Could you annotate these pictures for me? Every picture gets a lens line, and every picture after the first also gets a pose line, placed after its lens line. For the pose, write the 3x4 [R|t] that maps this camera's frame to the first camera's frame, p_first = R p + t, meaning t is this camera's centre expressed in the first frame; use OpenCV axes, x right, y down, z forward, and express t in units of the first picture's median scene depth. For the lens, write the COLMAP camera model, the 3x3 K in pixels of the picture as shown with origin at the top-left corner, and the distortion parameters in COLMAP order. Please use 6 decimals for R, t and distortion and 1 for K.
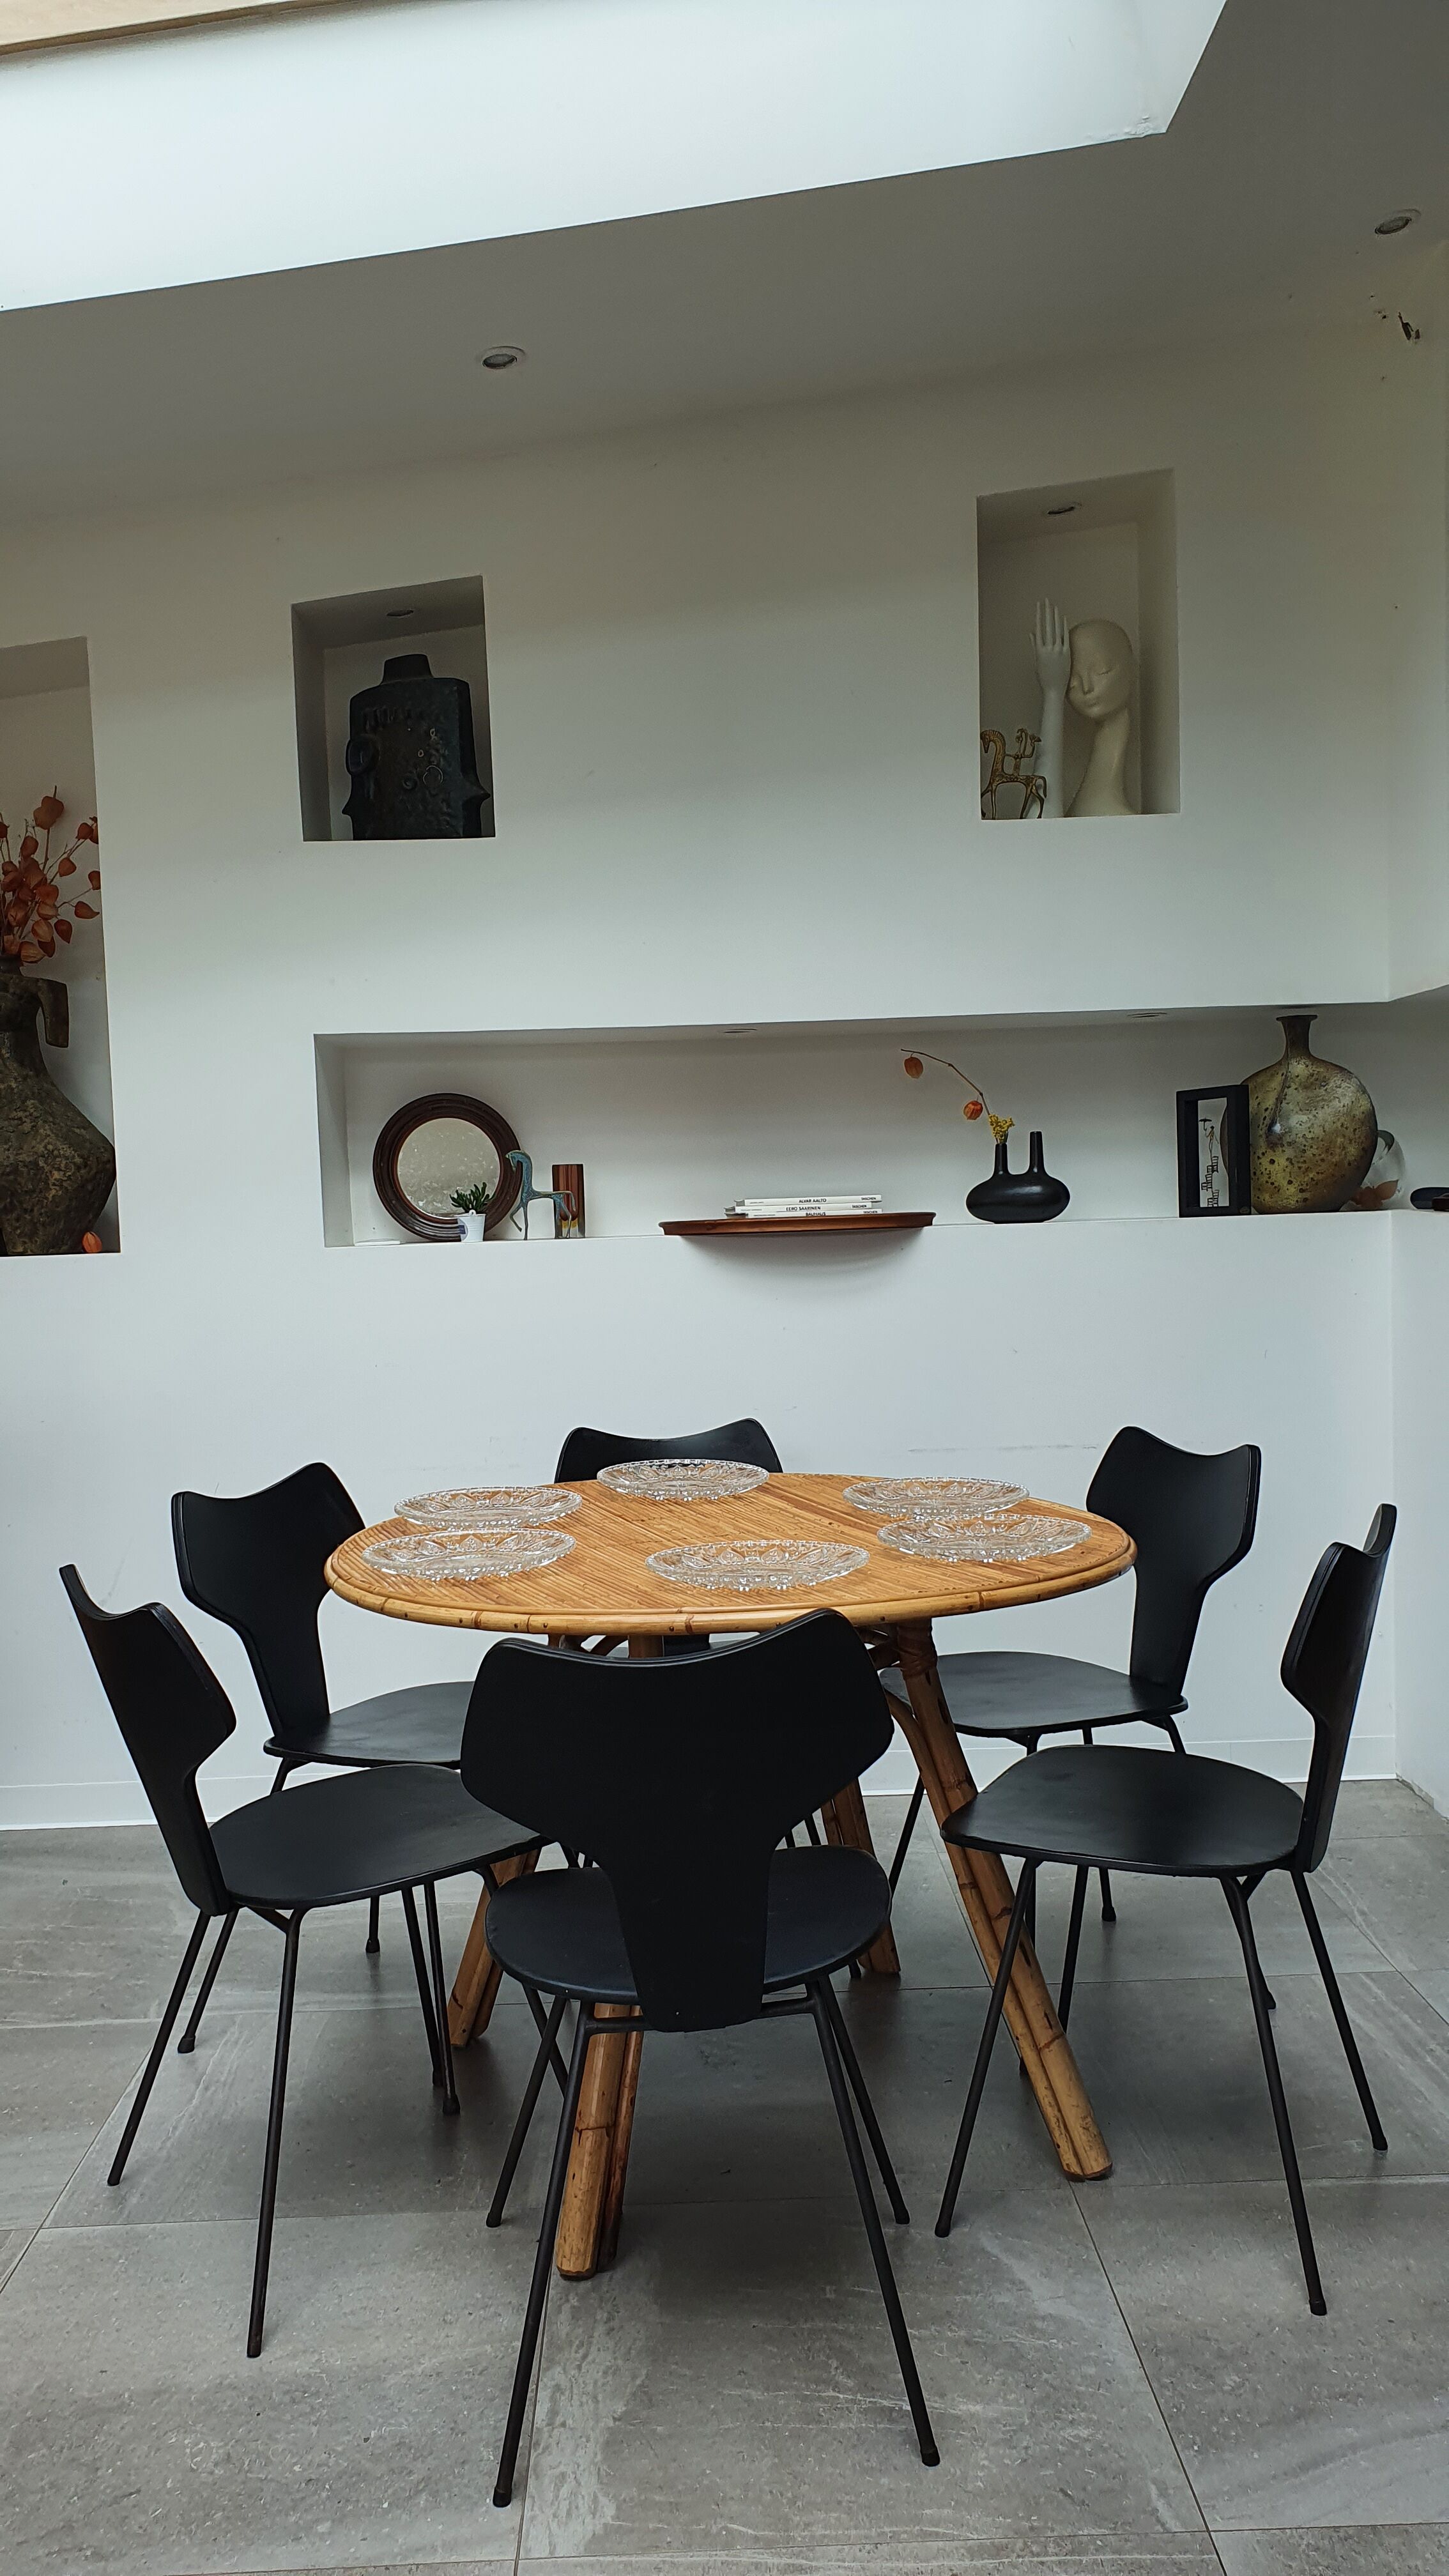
lens RADIAL K [[2020.7, 0, 698.0], [0, 2020.7, 1293.4], [0, 0, 1]] dist [0.012552, 0.011375]
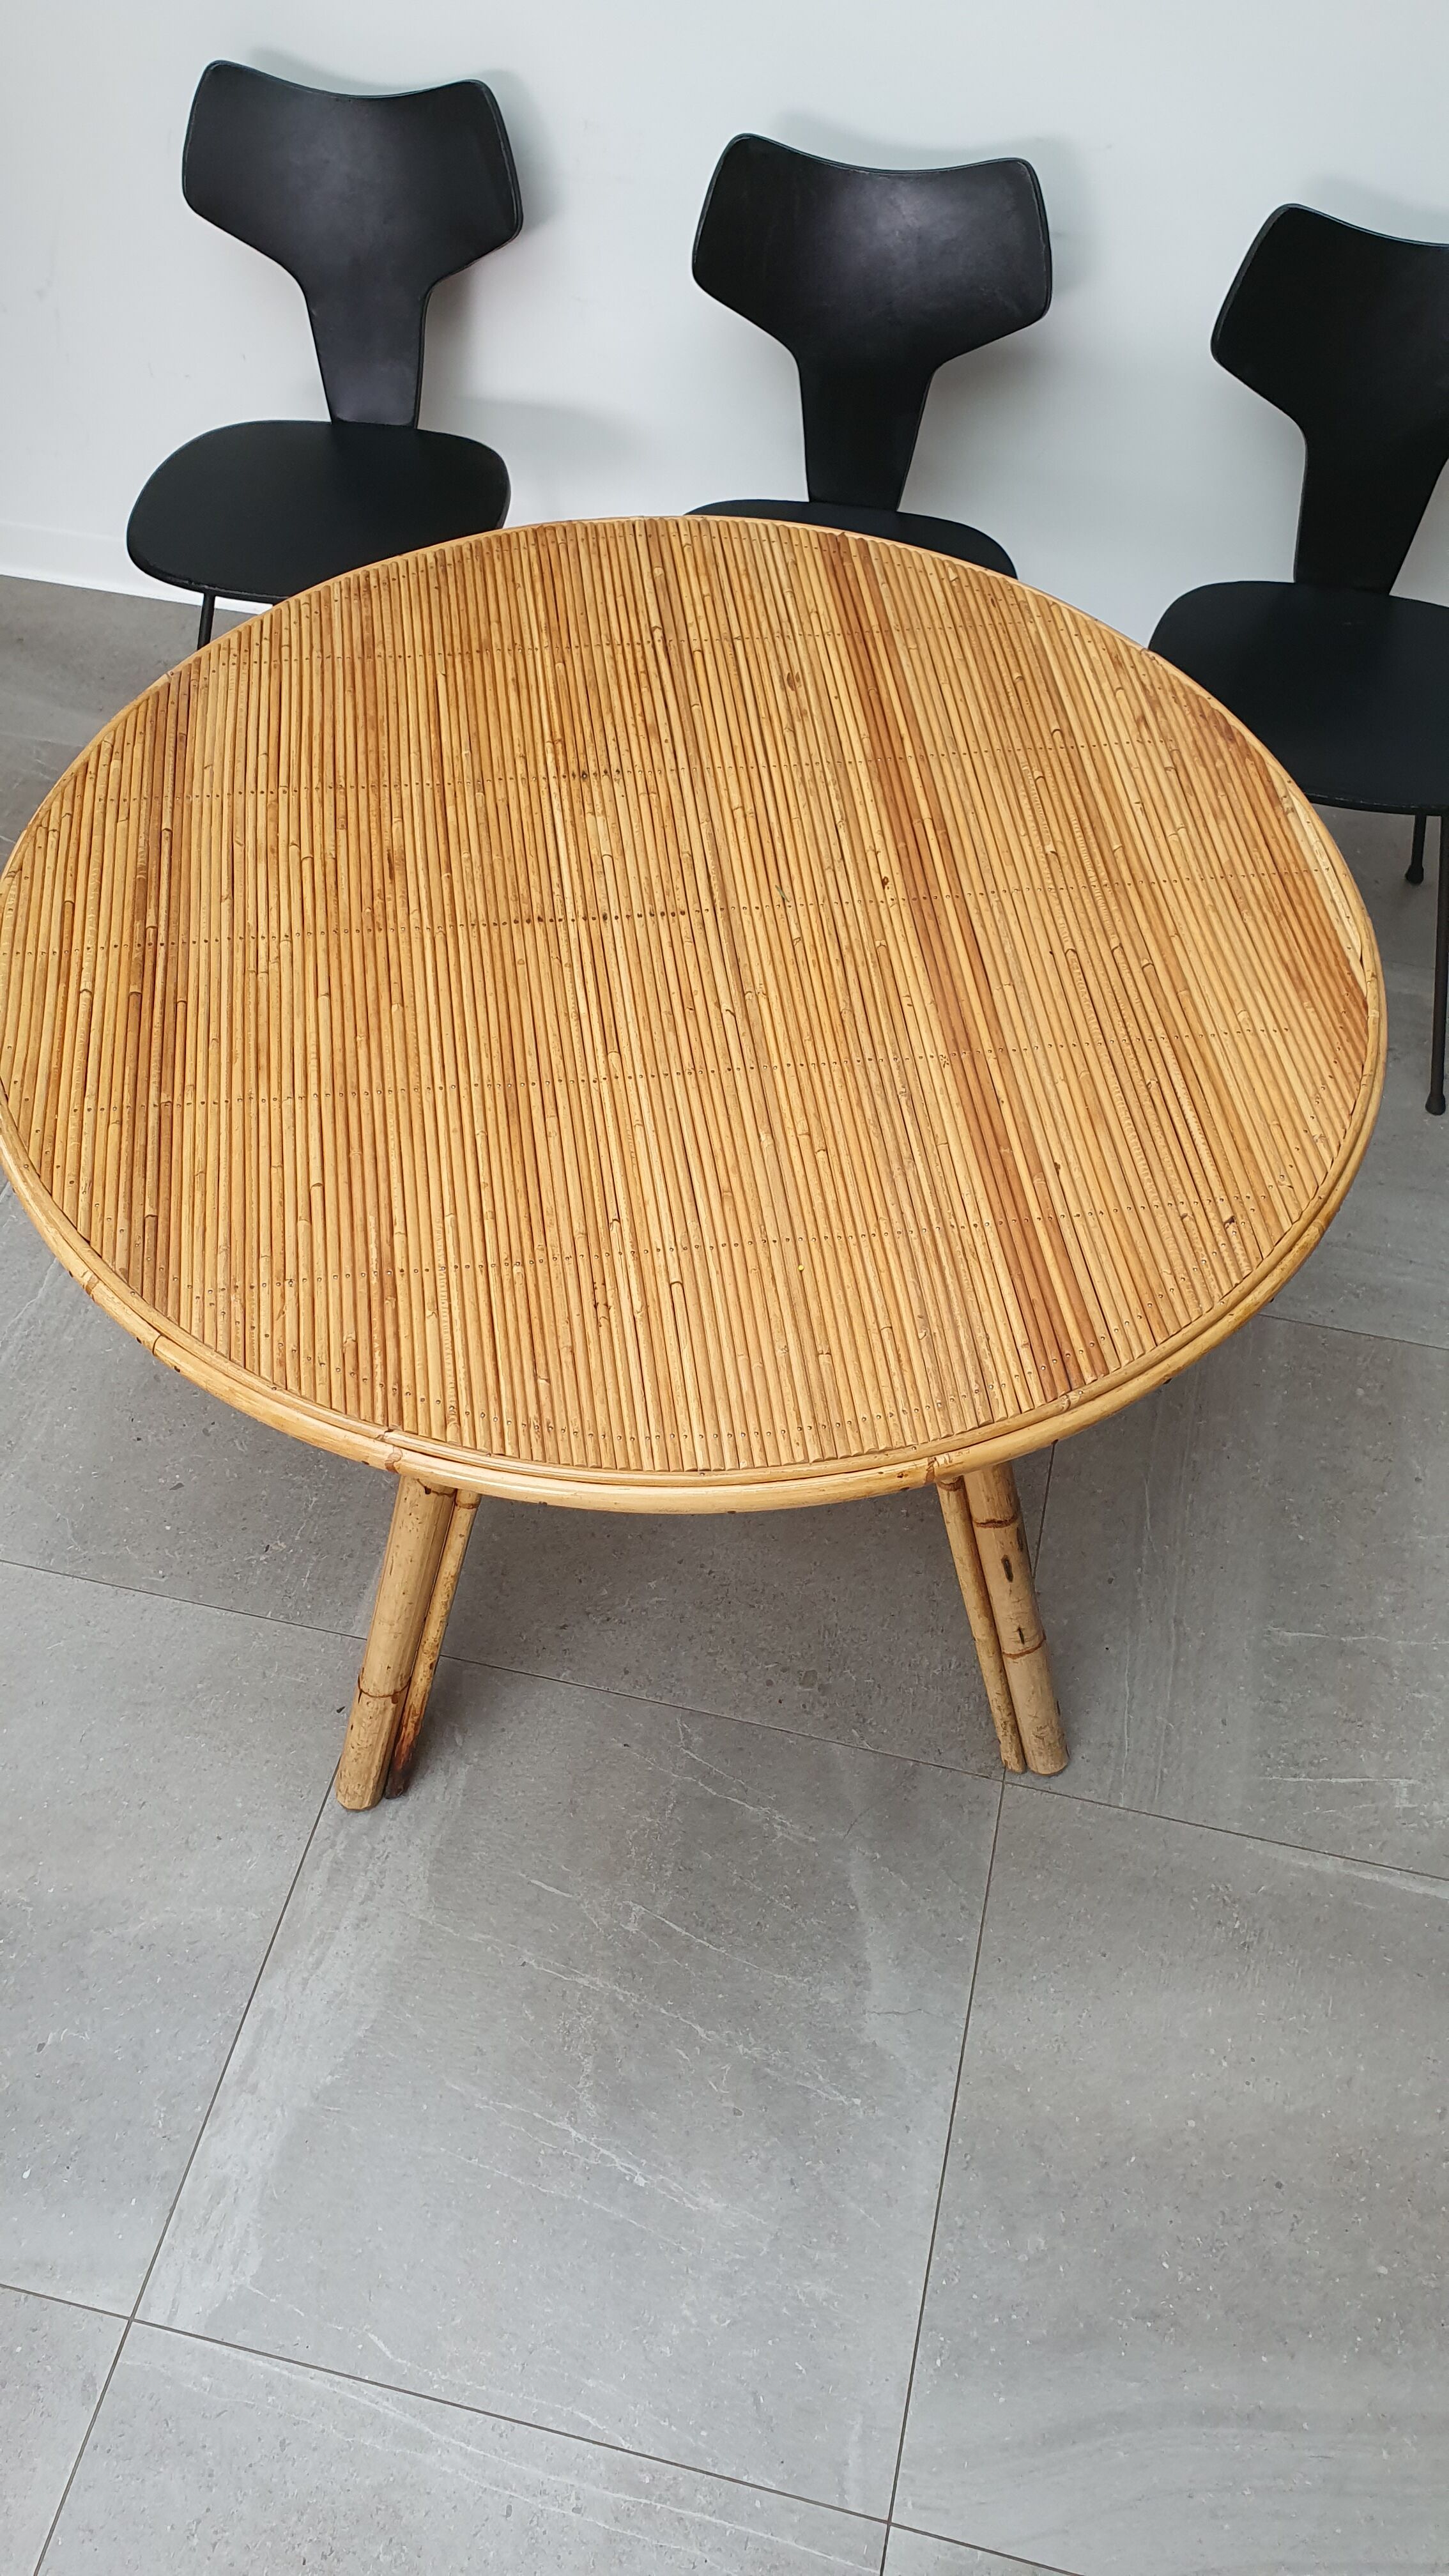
lens RADIAL K [[2026.4, 0, 718.0], [0, 2026.4, 1302.2], [0, 0, 1]] dist [0.007514, 0.008507]
pose [[0.969768, 0.217245, -0.111153, 0.109448], [-0.053407, 0.633390, 0.771987, -0.246771], [0.238114, -0.742712, 0.625844, 0.549856]]
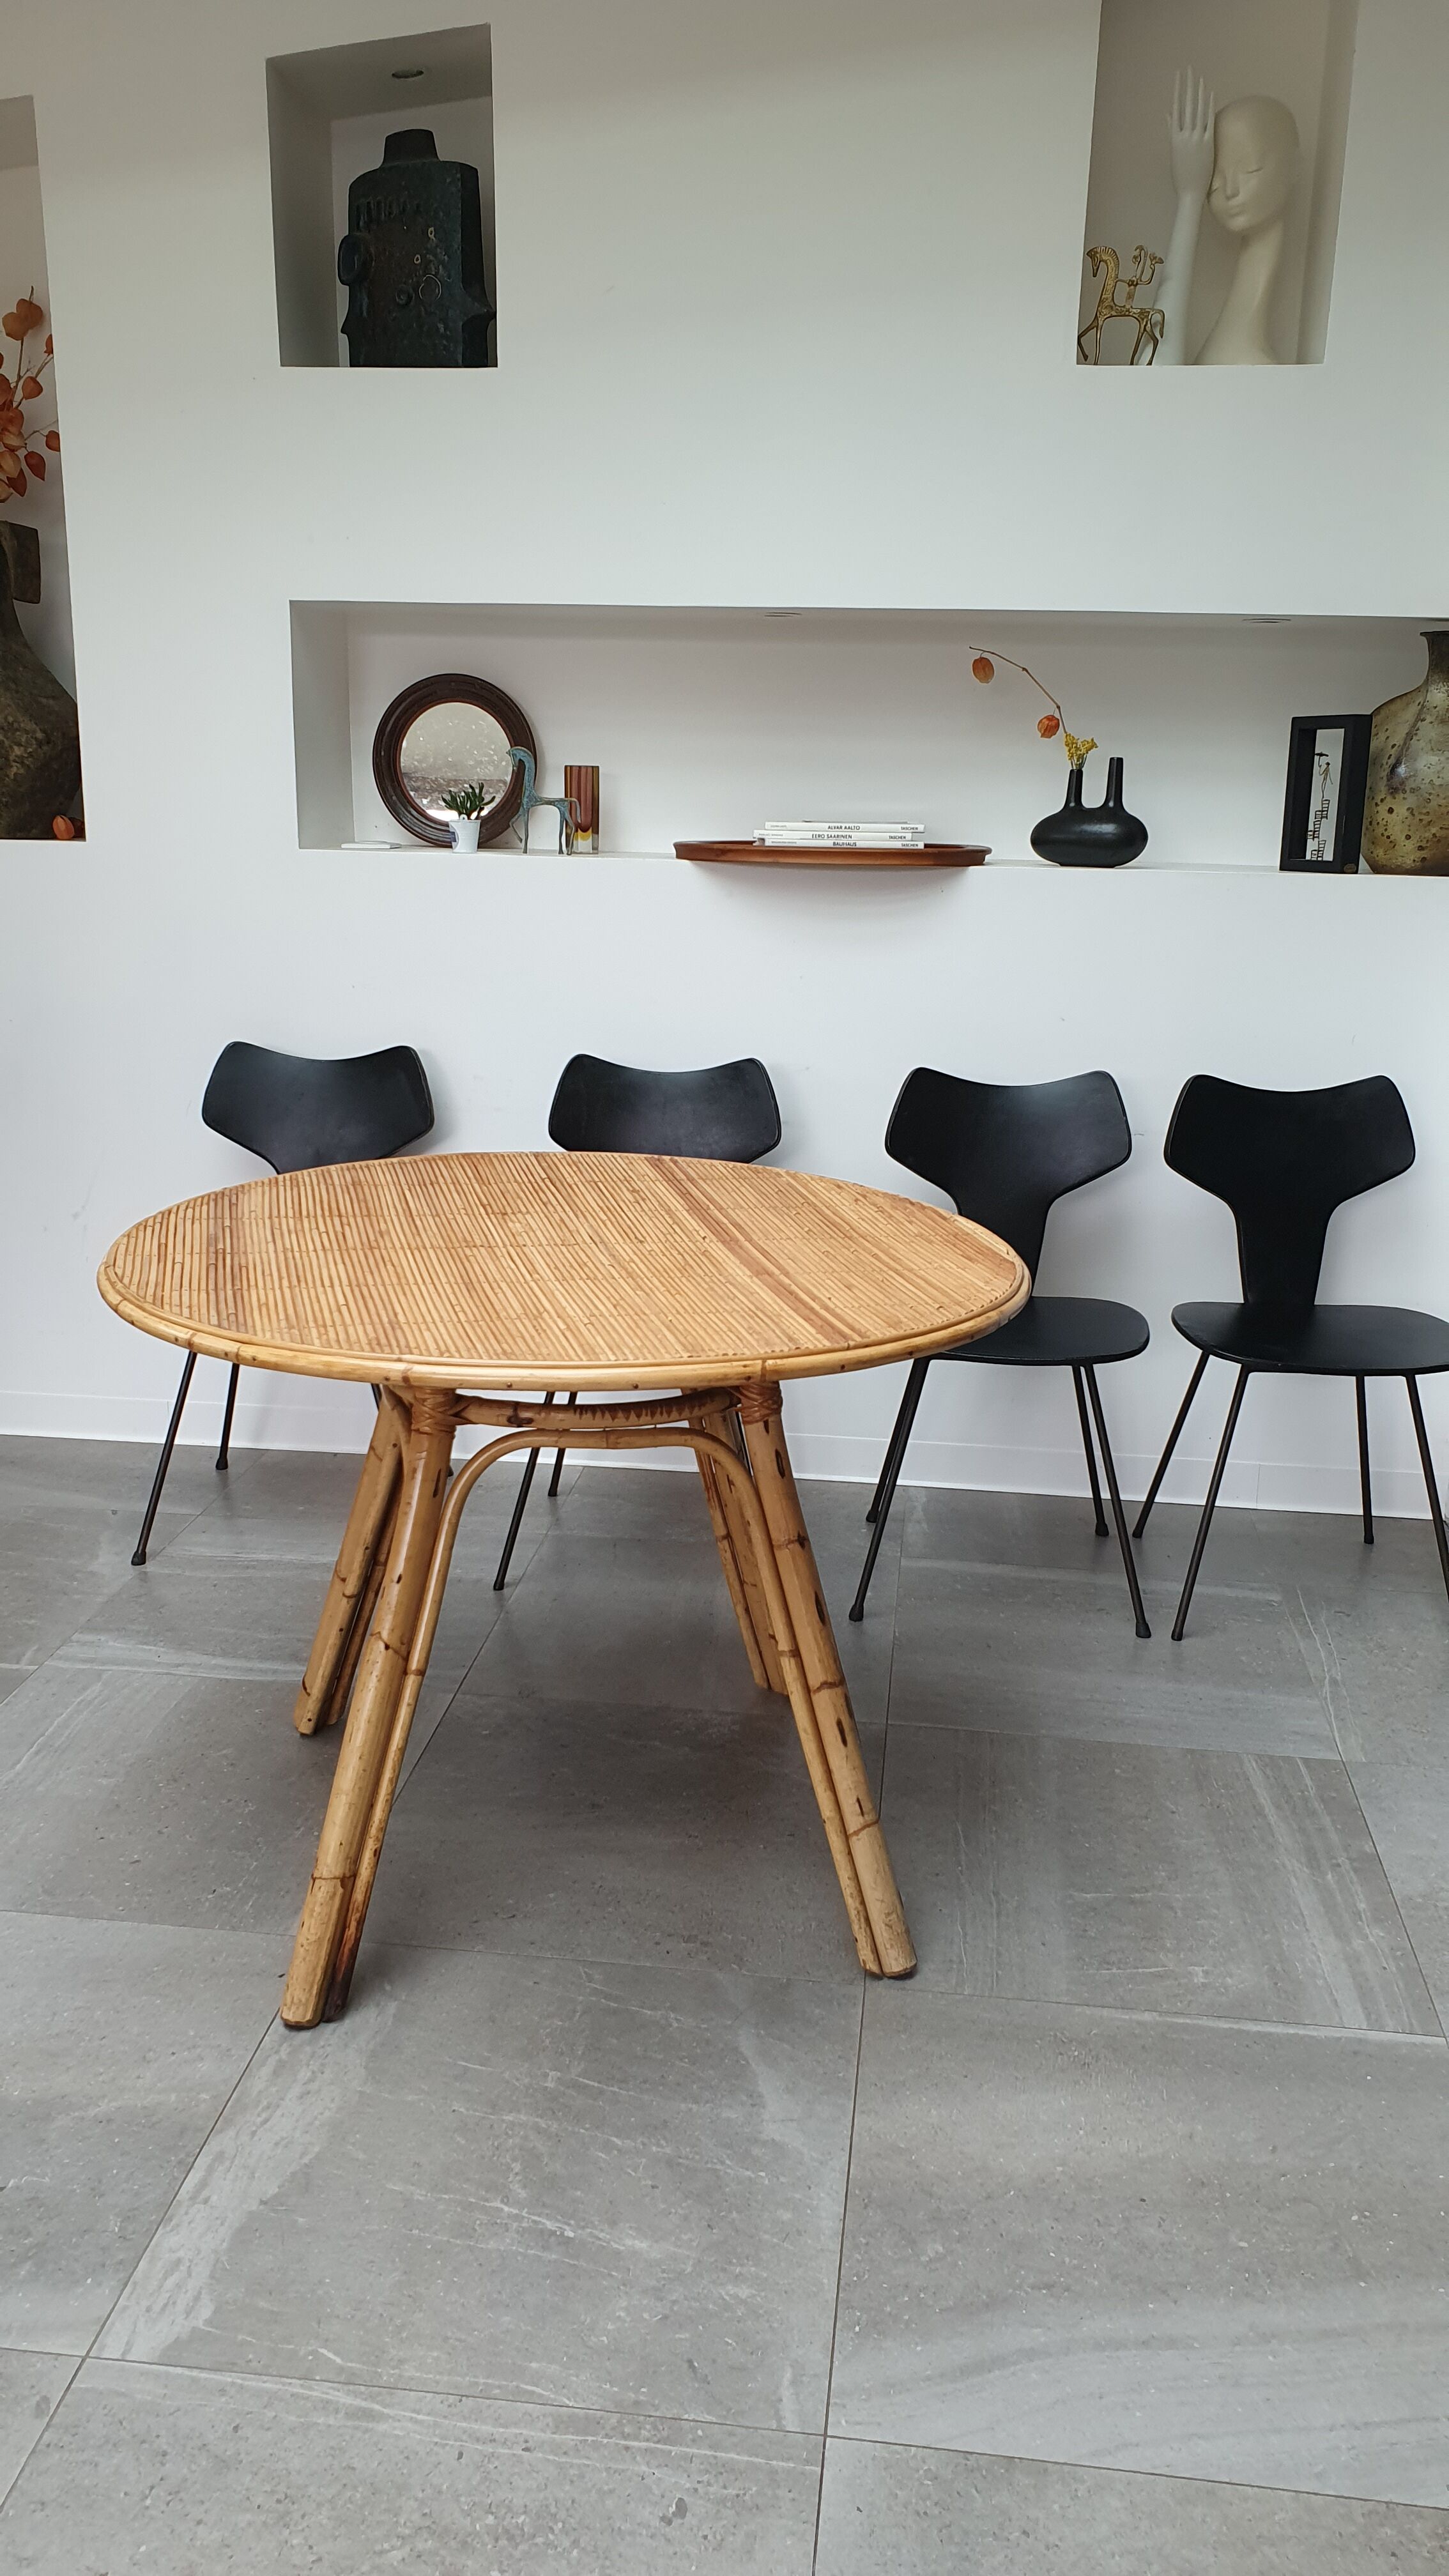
lens RADIAL K [[2026.4, 0, 724.5], [0, 2026.4, 1288.0], [0, 0, 1]] dist [0.006284, 0.015275]
pose [[0.989920, 0.083398, -0.114472, 0.177223], [-0.057877, 0.975885, 0.210473, -0.047754], [0.129264, -0.201726, 0.970875, 0.149933]]
